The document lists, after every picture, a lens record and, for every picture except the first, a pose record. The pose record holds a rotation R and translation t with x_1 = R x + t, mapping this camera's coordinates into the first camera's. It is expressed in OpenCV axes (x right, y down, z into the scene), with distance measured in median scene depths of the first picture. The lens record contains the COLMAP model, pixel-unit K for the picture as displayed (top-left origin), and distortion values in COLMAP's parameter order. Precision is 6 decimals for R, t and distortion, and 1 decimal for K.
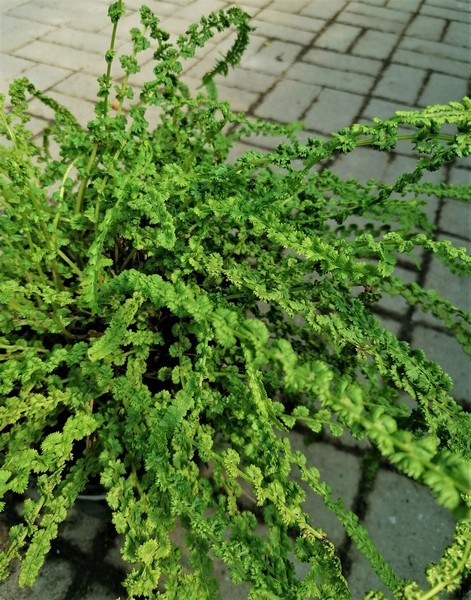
lens RADIAL K [[508.1, 0, 234.2], [0, 508.1, 289.9], [0, 0, 1]] dist [0.067134, -0.139430]
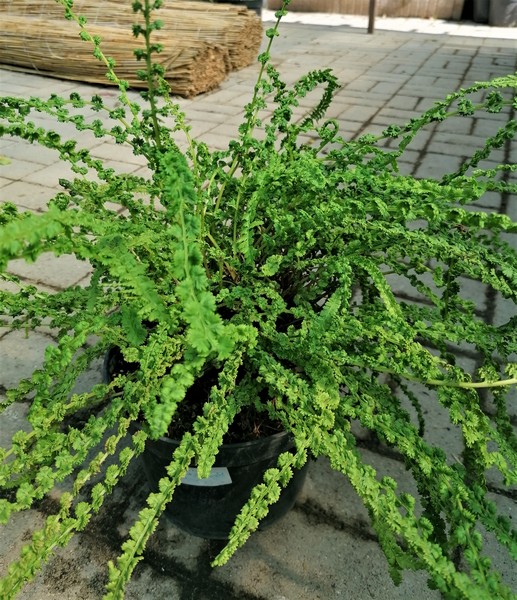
lens RADIAL K [[545.2, 0, 260.4], [0, 545.2, 245.6], [0, 0, 1]] dist [0.091427, -0.151377]
pose [[0.999609, -0.027385, -0.005700, -0.052721], [0.024463, 0.954686, -0.296607, 0.093480], [0.013564, 0.296351, 0.954983, -0.074927]]
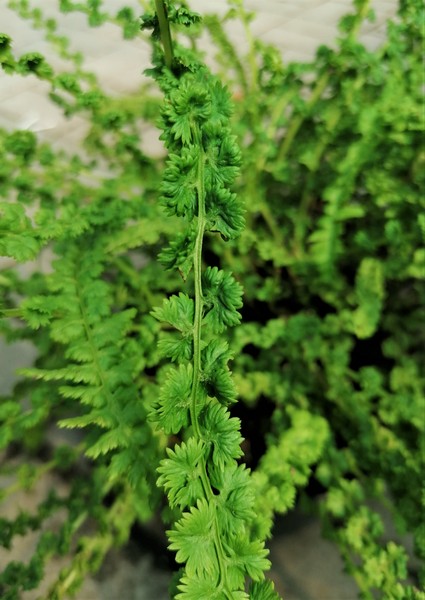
lens RADIAL K [[509.9, 0, 212.5], [0, 509.9, 300.0], [0, 0, 1]] dist [0.002490, -0.083665]
pose [[0.978649, 0.126410, -0.162070, -0.069481], [-0.127747, 0.991804, 0.002188, 0.021610], [0.161019, 0.018563, 0.986777, 0.052845]]
